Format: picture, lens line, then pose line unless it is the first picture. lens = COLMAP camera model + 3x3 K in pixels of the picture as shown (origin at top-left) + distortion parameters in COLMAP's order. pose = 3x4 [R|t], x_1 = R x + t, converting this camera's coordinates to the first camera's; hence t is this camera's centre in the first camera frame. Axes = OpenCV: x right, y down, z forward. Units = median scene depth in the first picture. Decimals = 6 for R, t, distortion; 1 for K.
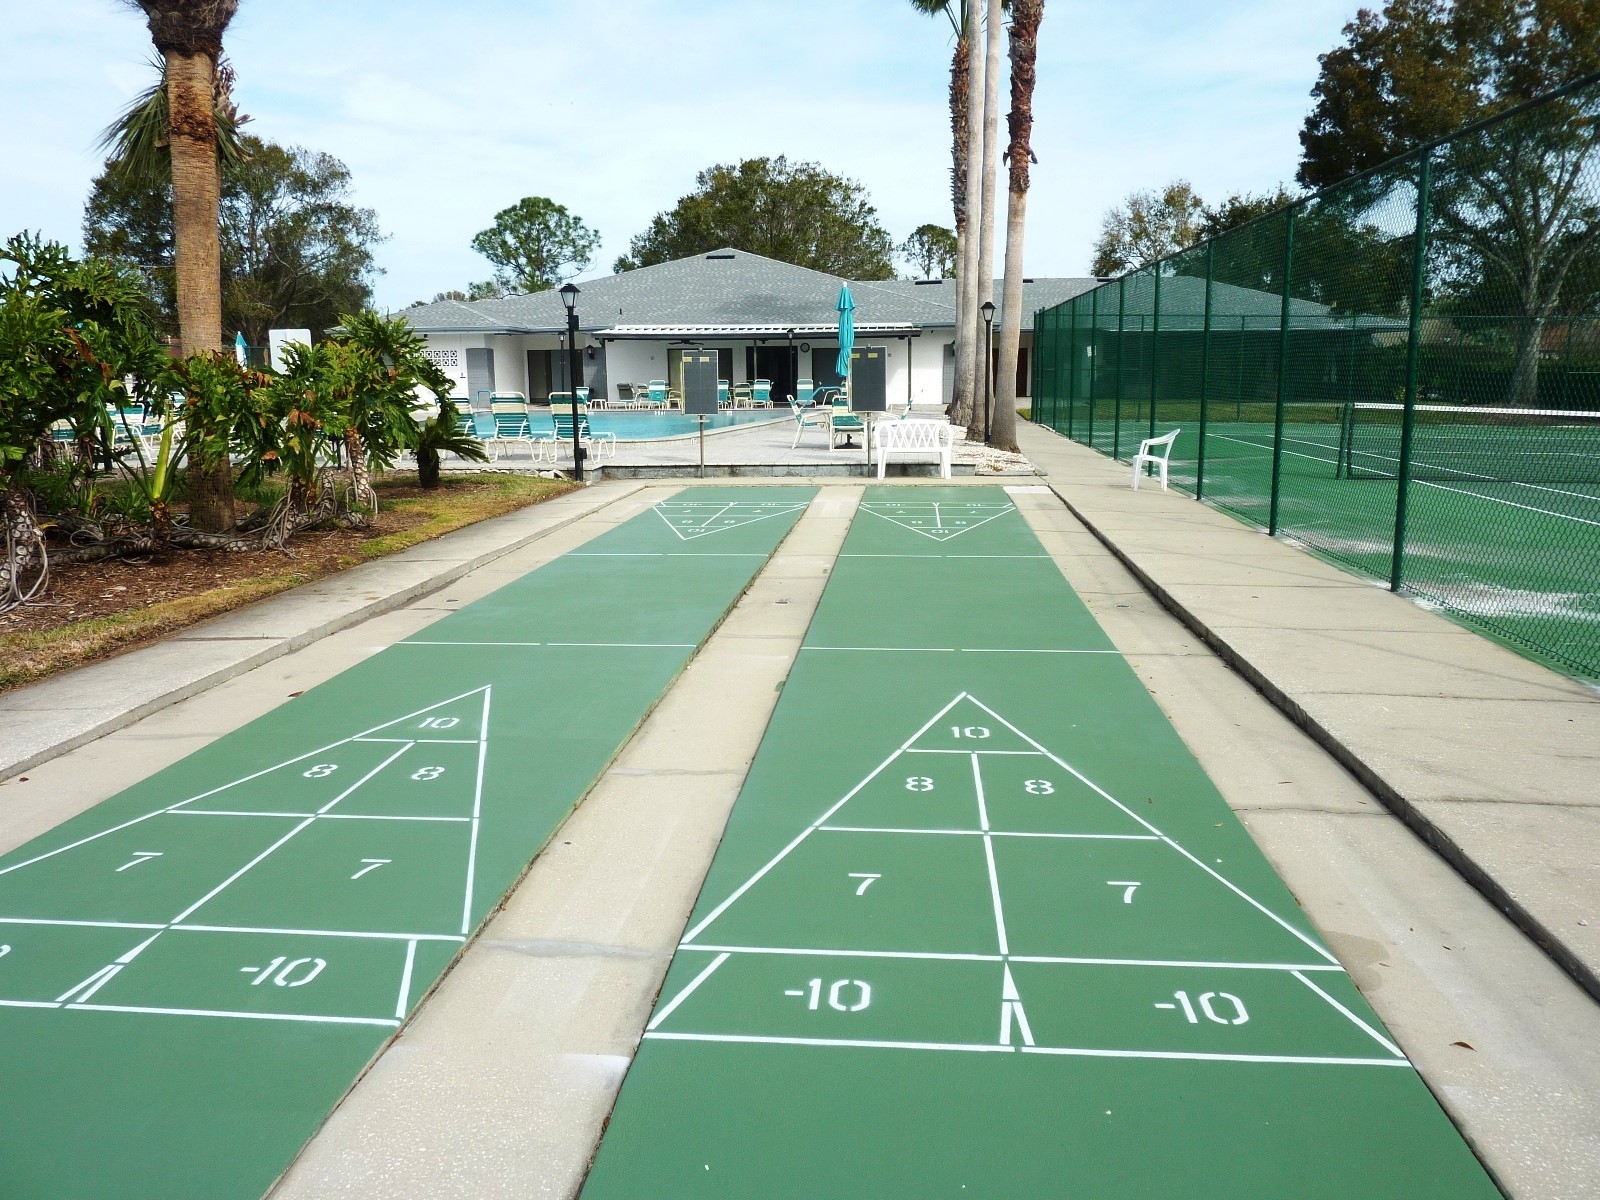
lens RADIAL K [[1211.5, 0, 800.0], [0, 1211.5, 600.0], [0, 0, 1]] dist [-0.027093, -0.002626]
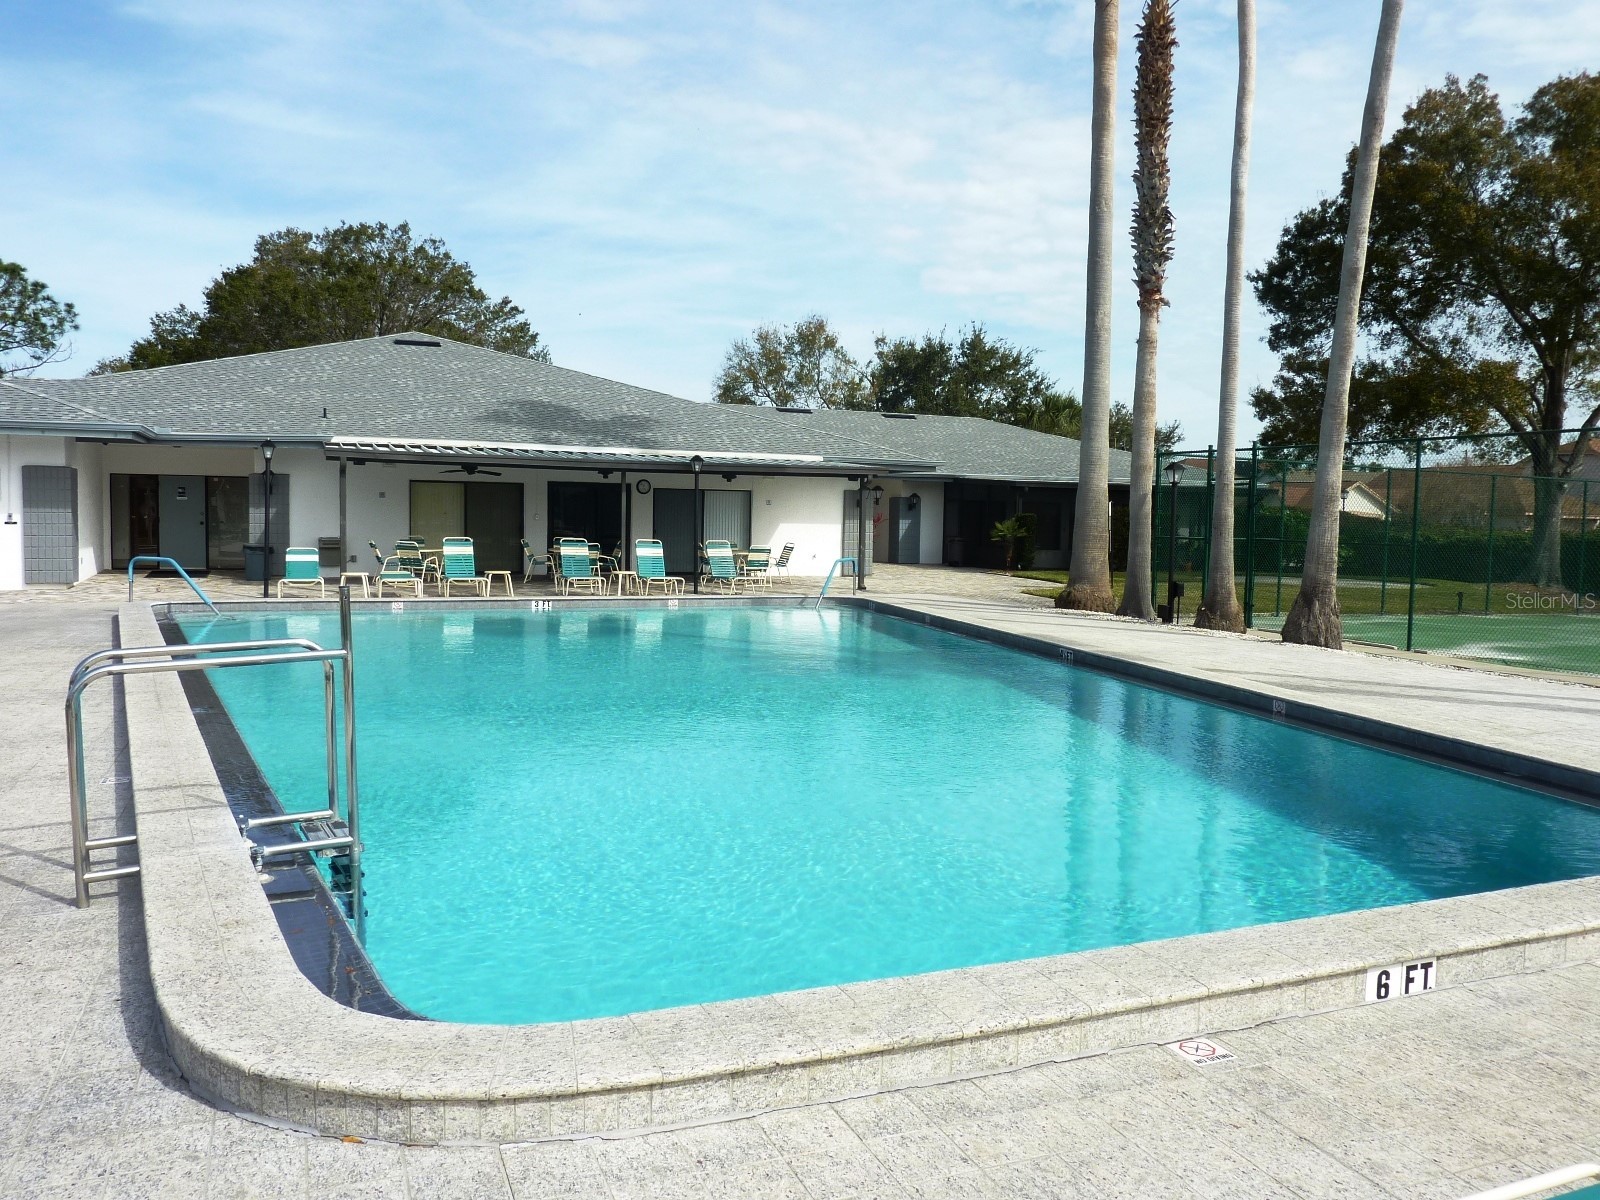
lens RADIAL K [[1211.5, 0, 800.0], [0, 1211.5, 600.0], [0, 0, 1]] dist [-0.027093, -0.002626]
pose [[0.887044, -0.006015, 0.461646, -0.233069], [0.058923, 0.993213, -0.100277, -0.090484], [-0.457910, 0.116152, 0.881378, 0.453056]]
